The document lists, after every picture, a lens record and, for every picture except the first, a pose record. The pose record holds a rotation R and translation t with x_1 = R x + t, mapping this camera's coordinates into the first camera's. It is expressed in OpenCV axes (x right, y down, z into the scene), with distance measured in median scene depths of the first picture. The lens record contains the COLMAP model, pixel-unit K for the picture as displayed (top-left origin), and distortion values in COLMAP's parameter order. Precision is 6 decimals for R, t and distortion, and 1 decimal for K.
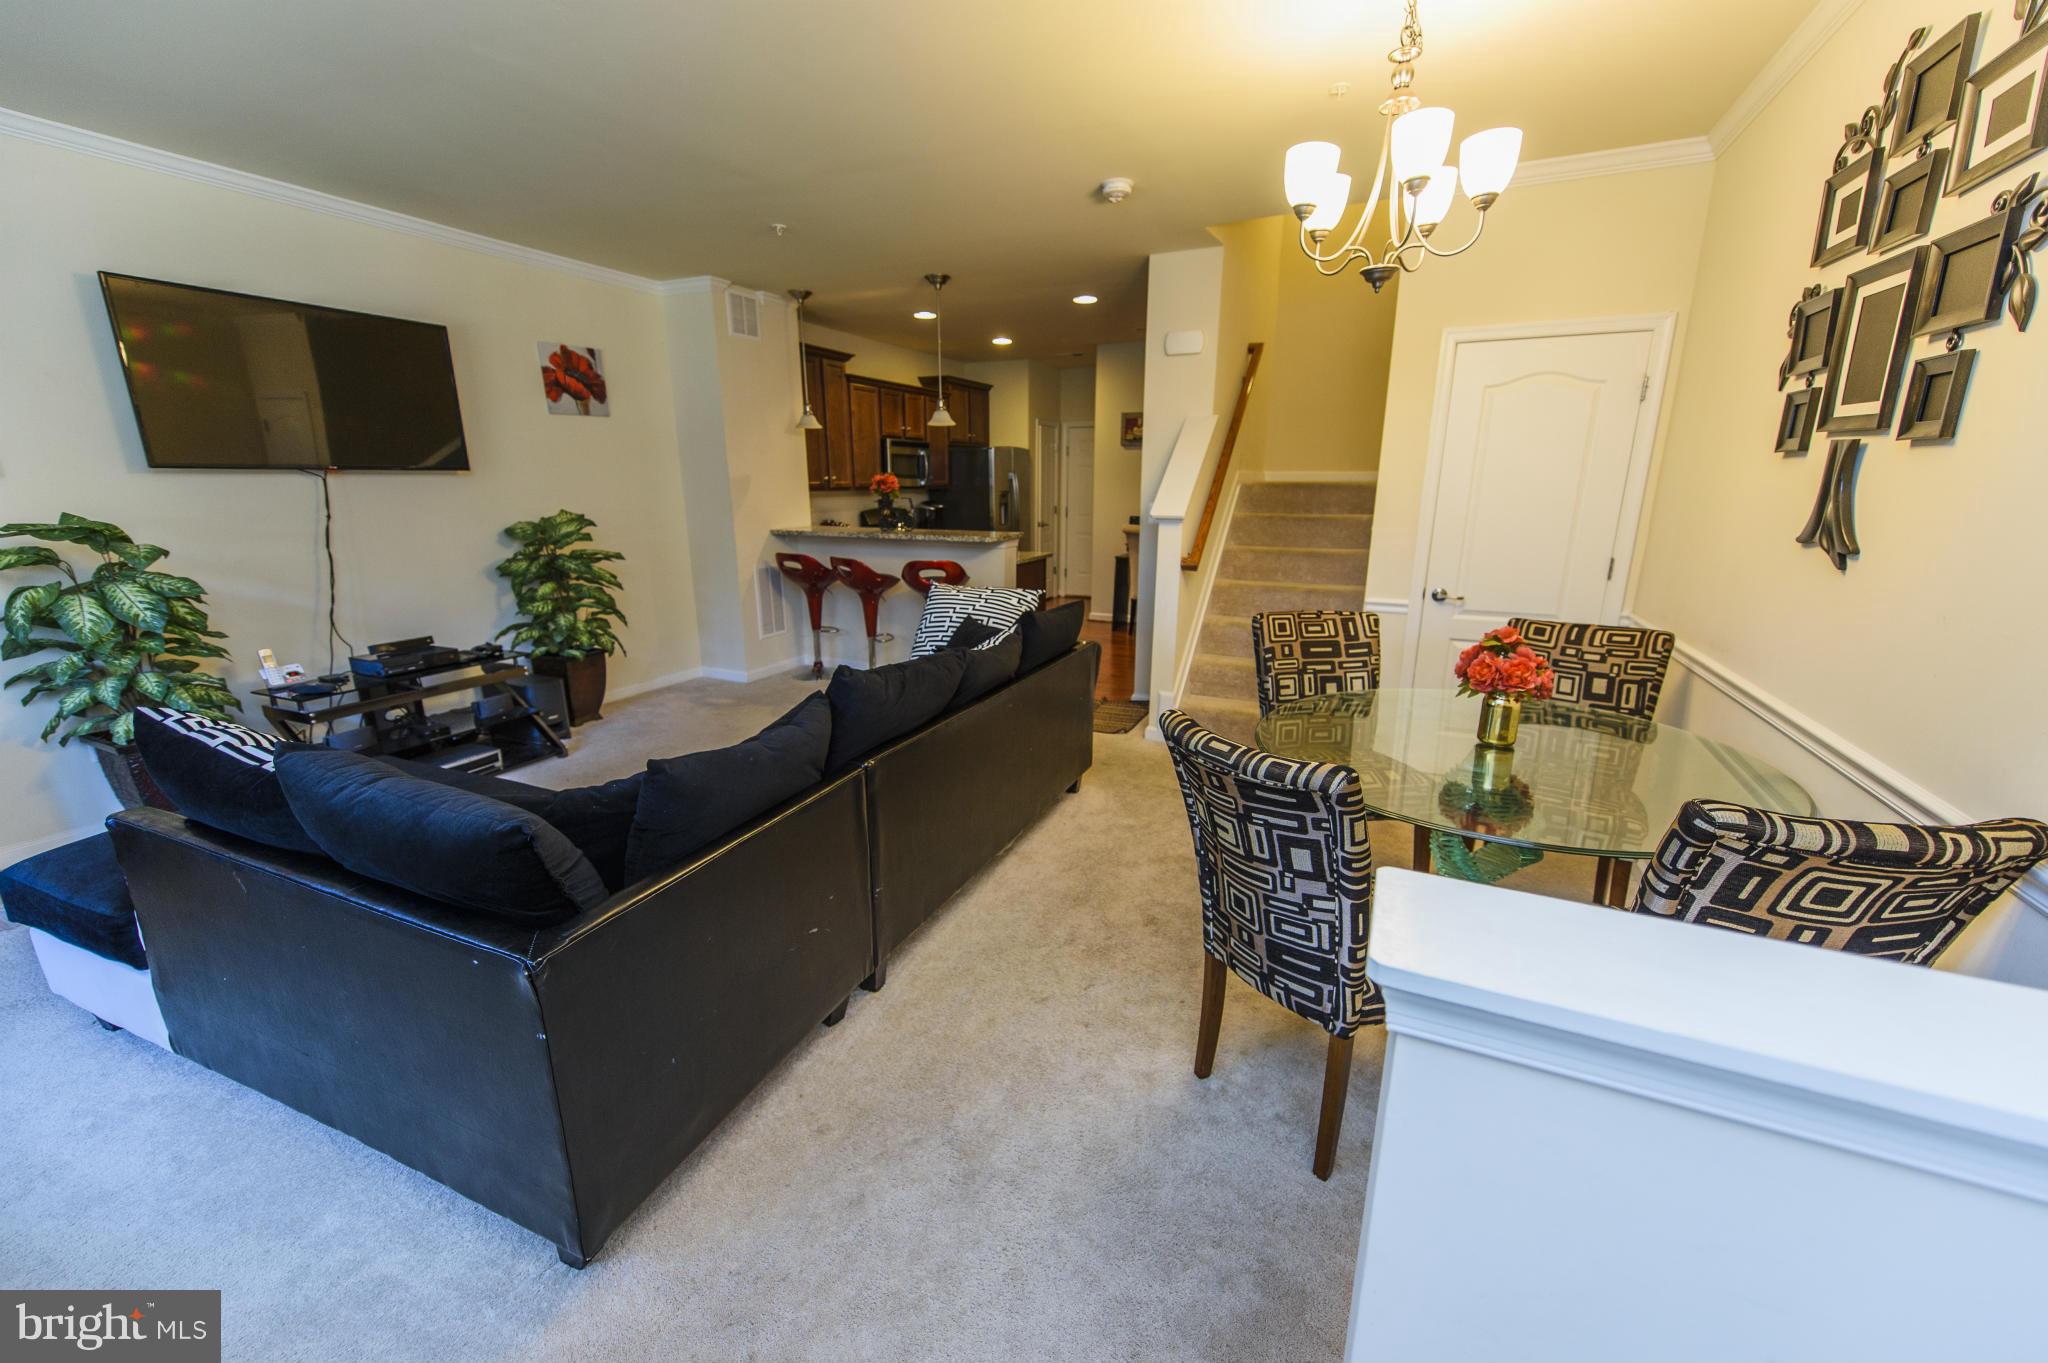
lens RADIAL K [[793.1, 0, 1027.3], [0, 793.1, 686.7], [0, 0, 1]] dist [0.006263, -0.001560]
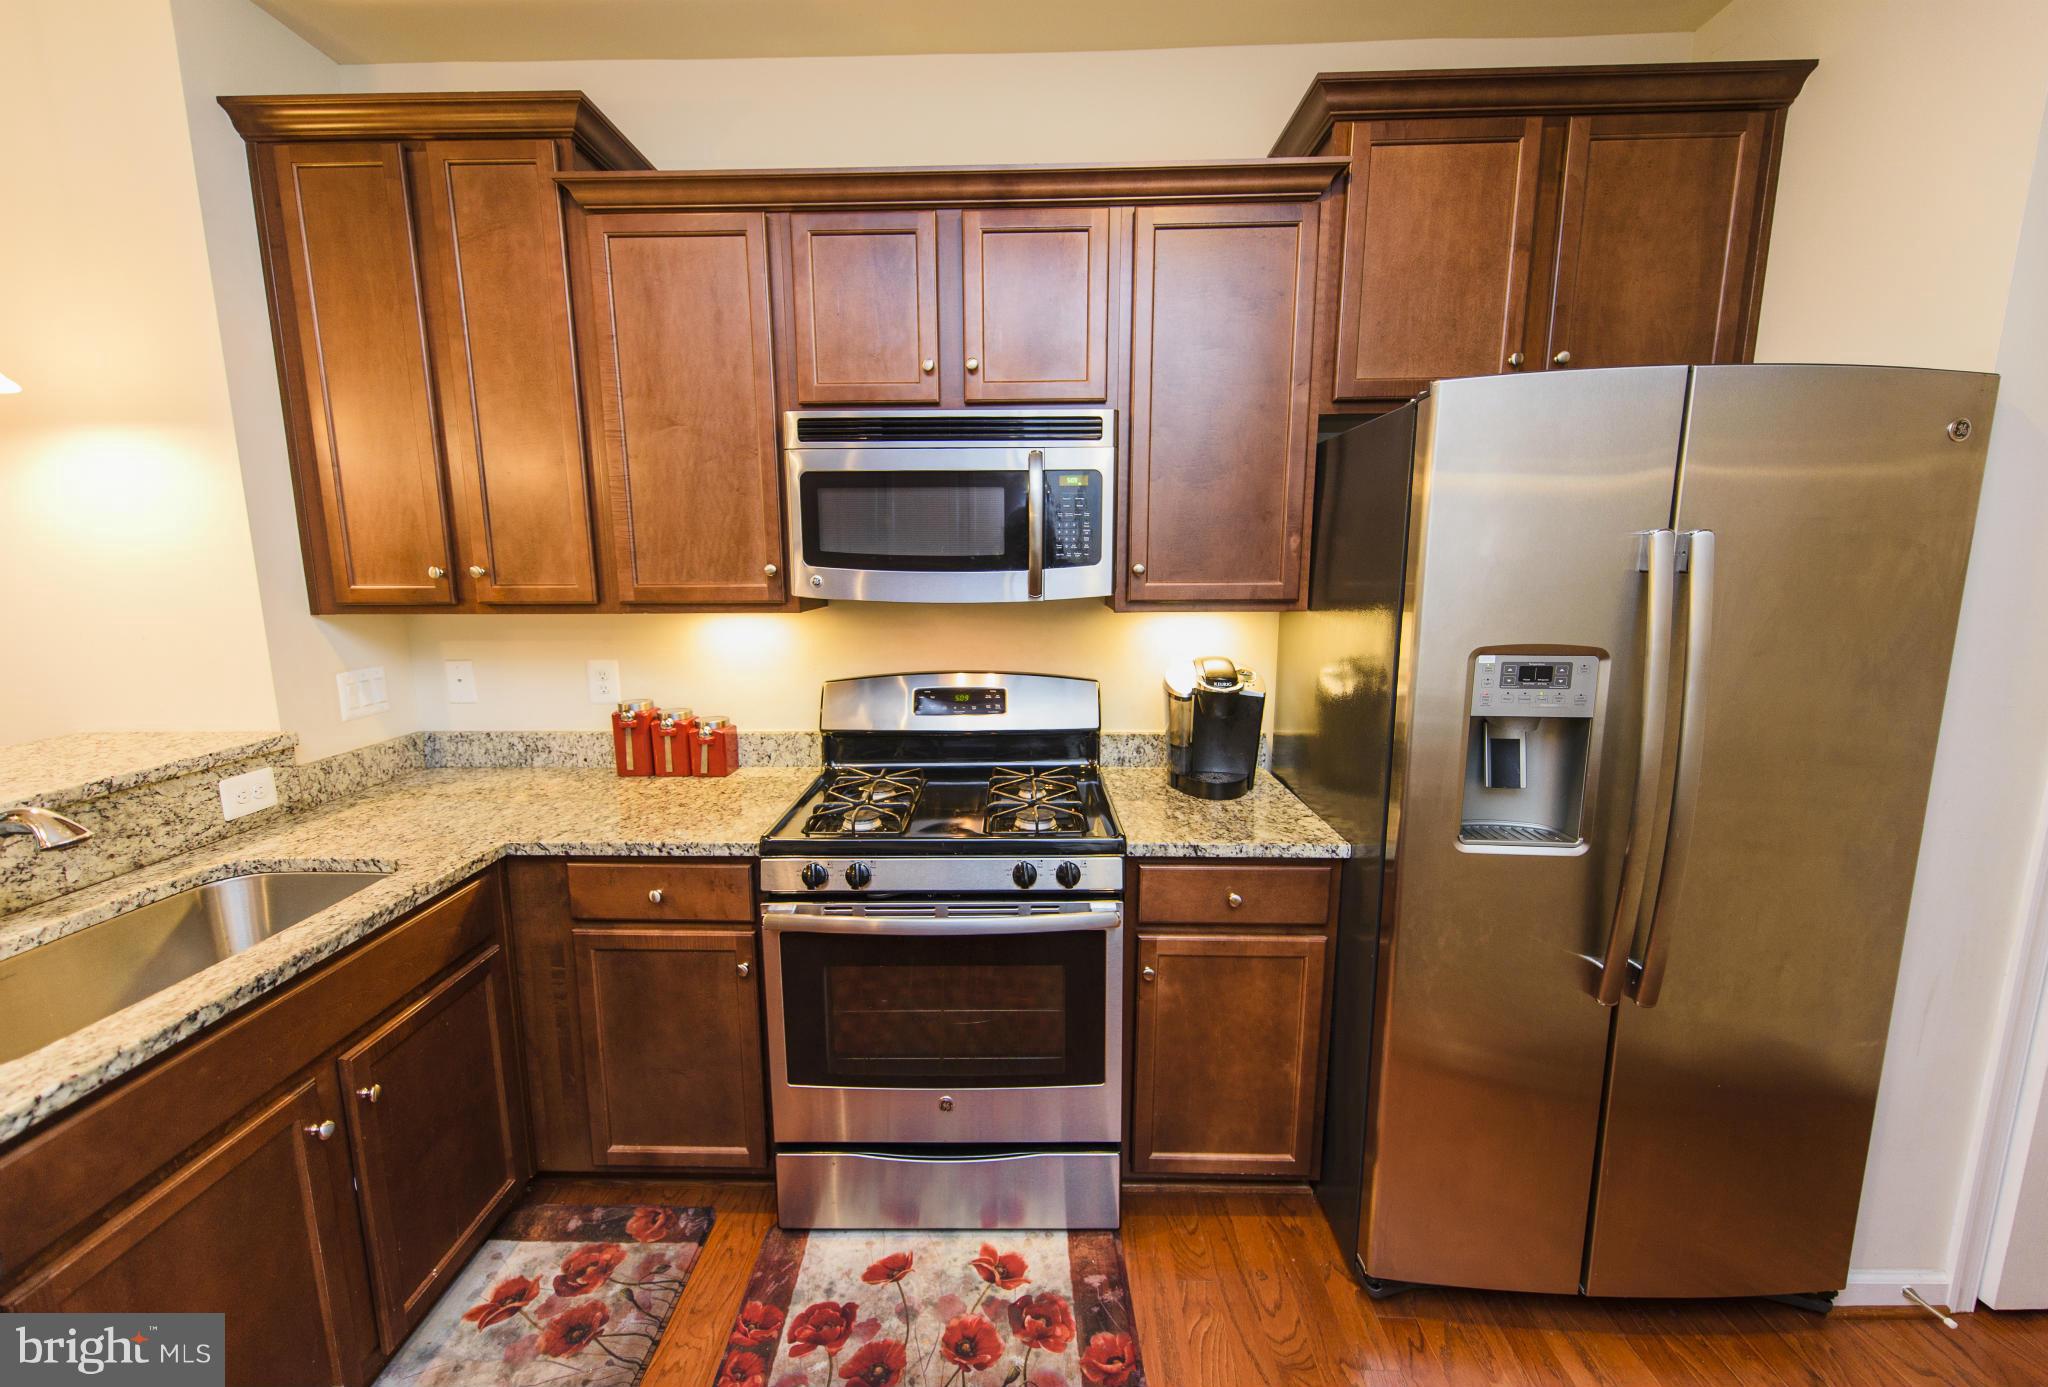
lens RADIAL K [[826.9, 0, 1016.8], [0, 826.9, 697.8], [0, 0, 1]] dist [0.010021, -0.000521]
pose [[0.393451, 0.148429, -0.907285, 0.098356], [-0.228315, 0.971739, 0.059963, -0.258778], [0.890544, 0.183554, 0.416220, 0.975650]]
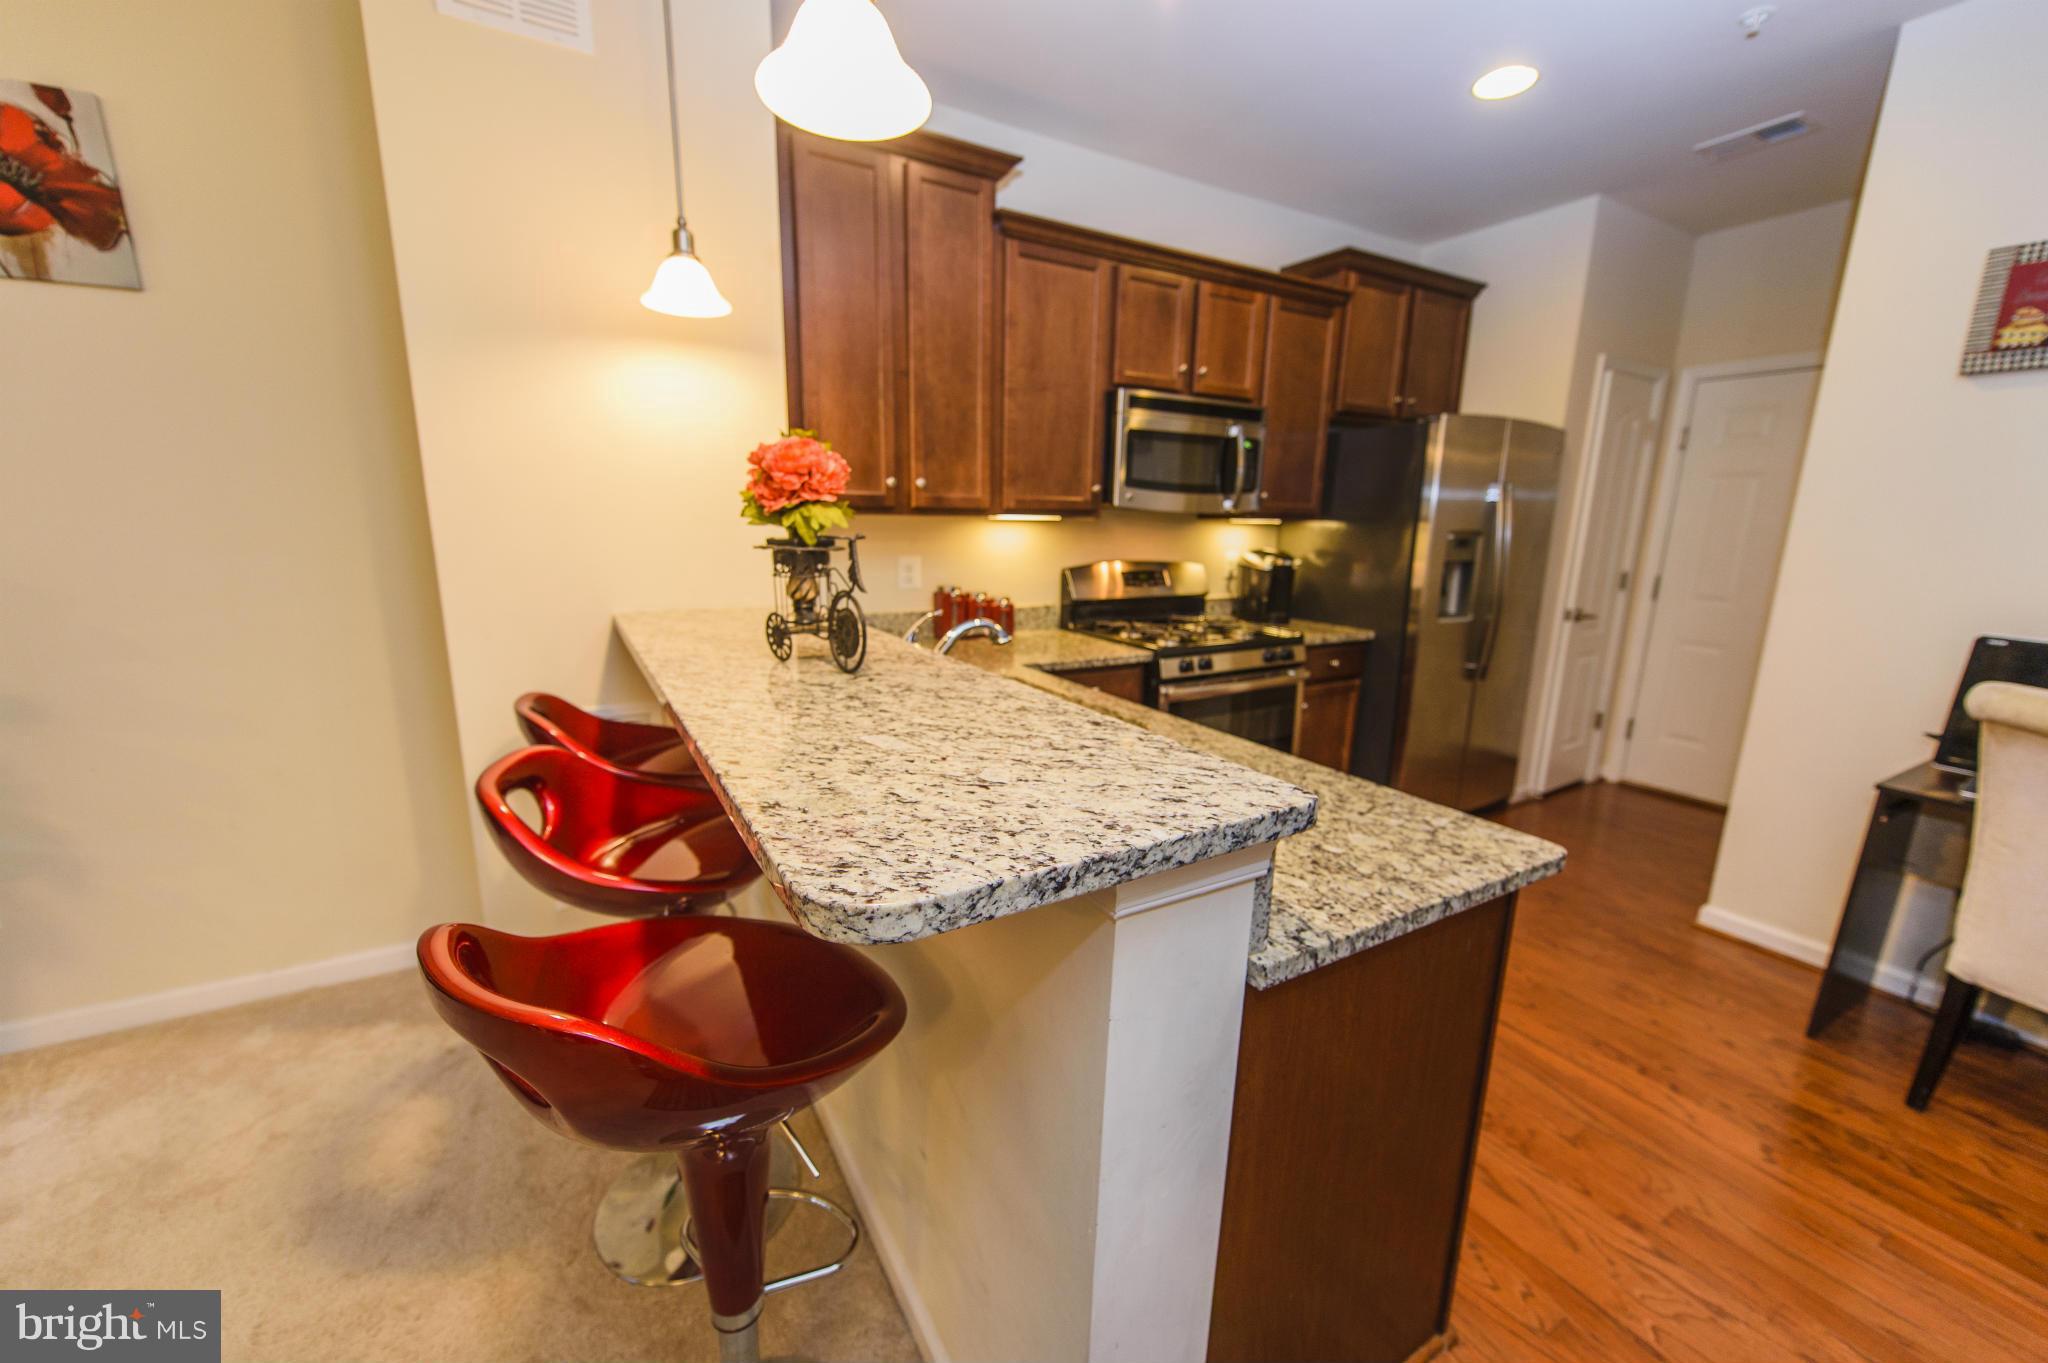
lens RADIAL K [[793.1, 0, 1020.0], [0, 793.1, 687.5], [0, 0, 1]] dist [0.006263, -0.001560]
pose [[0.818711, 0.132403, -0.558733, 0.022629], [-0.160473, 0.987039, -0.001241, -0.158321], [0.551327, 0.090678, 0.829347, 0.661072]]
